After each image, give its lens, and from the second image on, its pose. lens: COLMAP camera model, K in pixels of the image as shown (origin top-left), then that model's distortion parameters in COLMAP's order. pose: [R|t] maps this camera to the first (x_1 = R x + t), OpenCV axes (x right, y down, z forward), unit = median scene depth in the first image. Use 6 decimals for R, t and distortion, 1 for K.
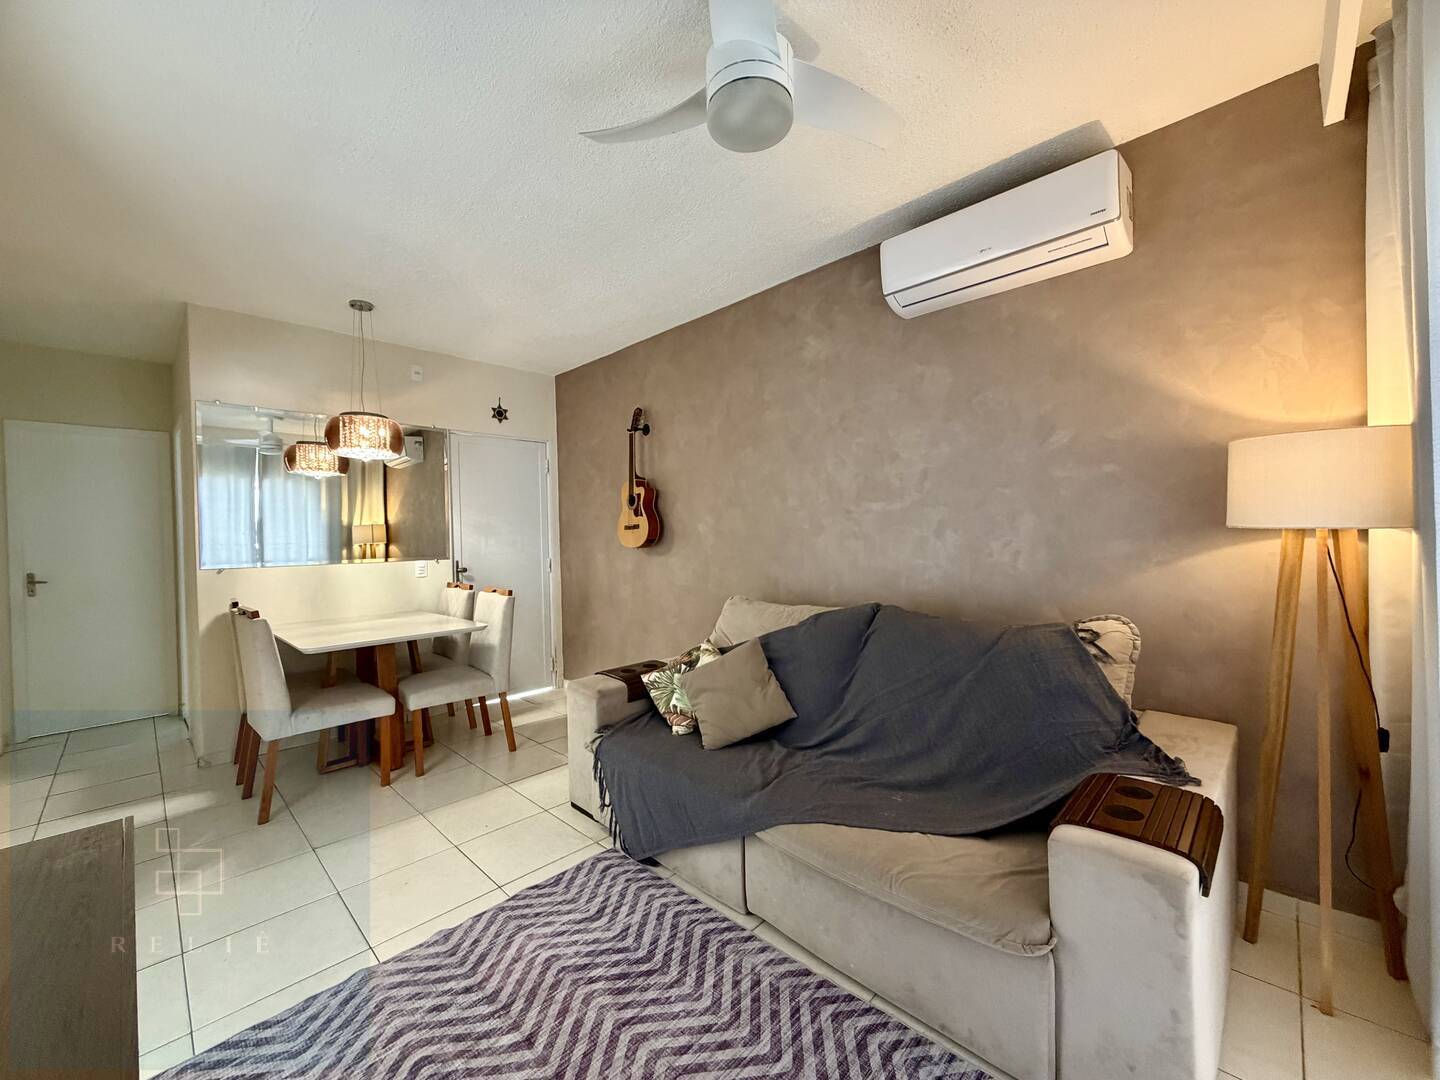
lens RADIAL K [[576.1, 0, 722.3], [0, 576.1, 541.4], [0, 0, 1]] dist [0.003321, 0.000472]
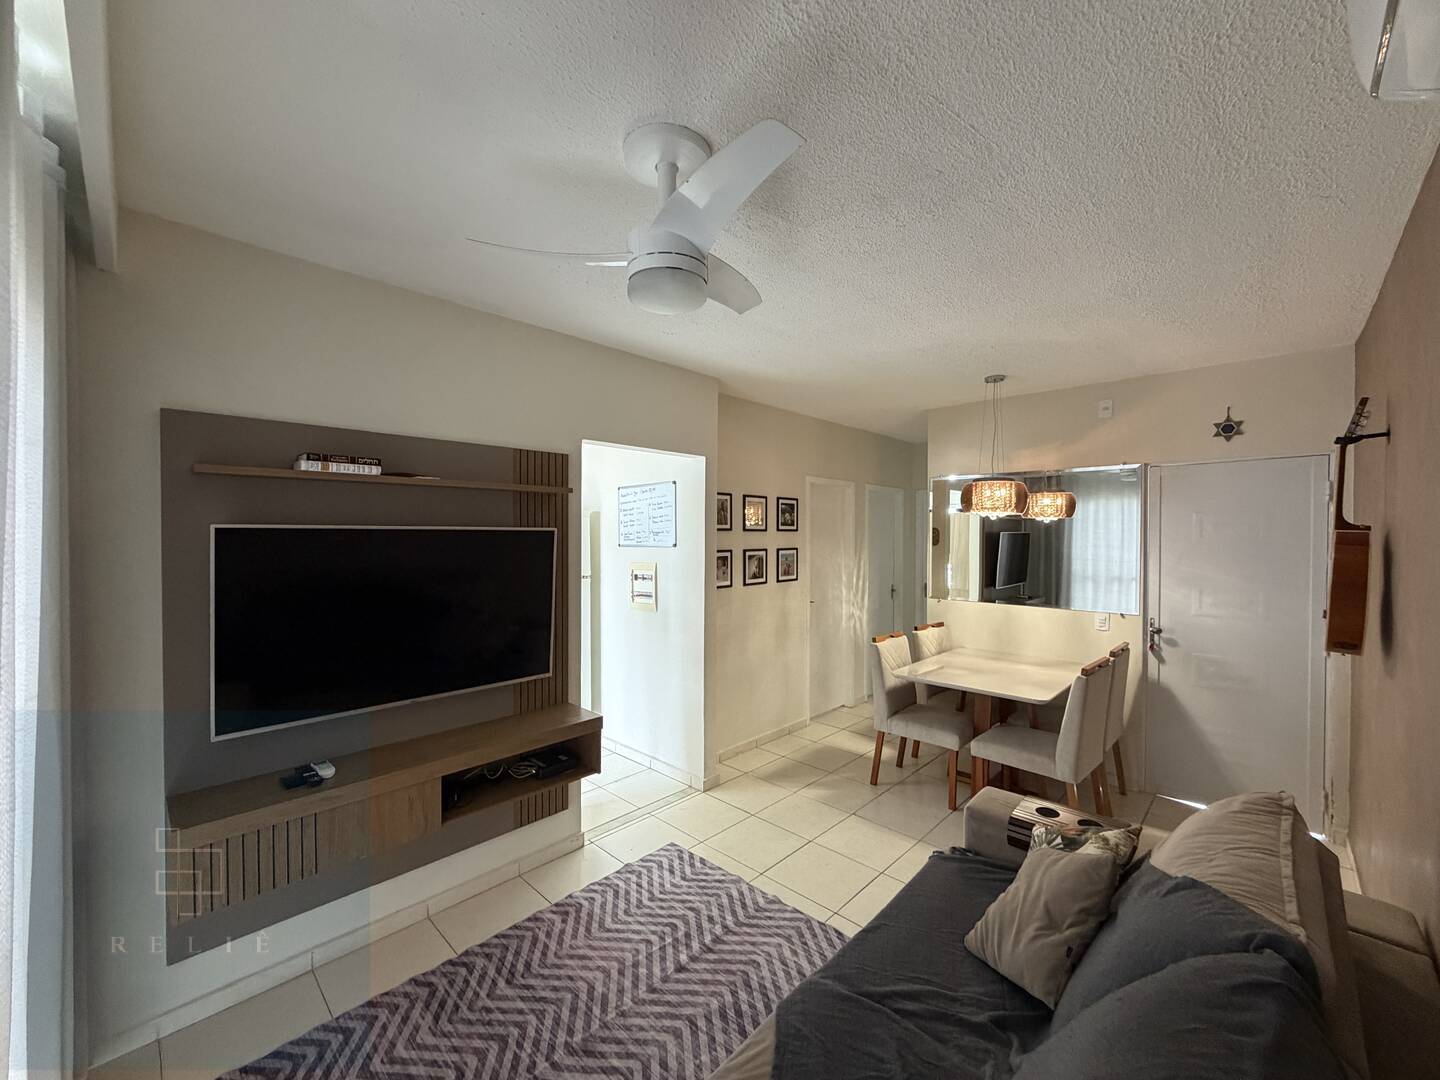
lens RADIAL K [[576.1, 0, 712.8], [0, 576.1, 537.9], [0, 0, 1]] dist [0.003321, 0.000472]
pose [[0.001553, 0.029204, -0.999572, 0.968083], [-0.013198, 0.999487, 0.029181, -0.255176], [0.999912, 0.013147, 0.001938, 0.911534]]
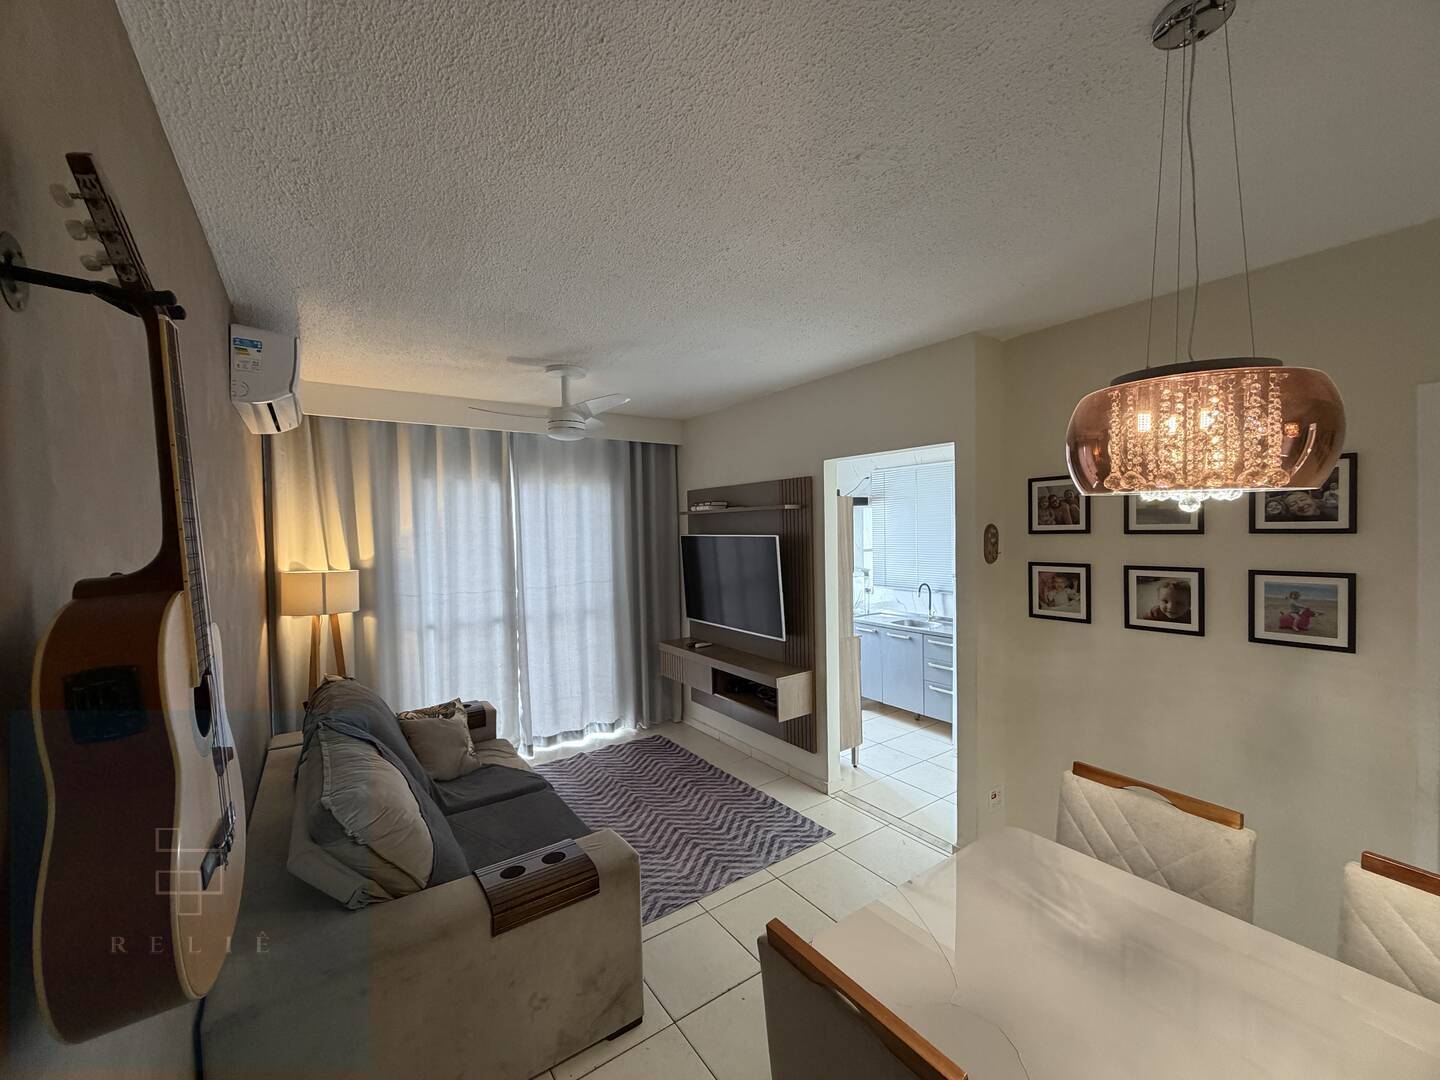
lens RADIAL K [[576.1, 0, 720.3], [0, 576.1, 538.9], [0, 0, 1]] dist [0.003321, 0.000472]
pose [[-0.982141, 0.035891, 0.184690, -0.829107], [0.041487, 0.998787, 0.026527, -0.282257], [-0.183514, 0.033715, -0.982439, 2.704433]]
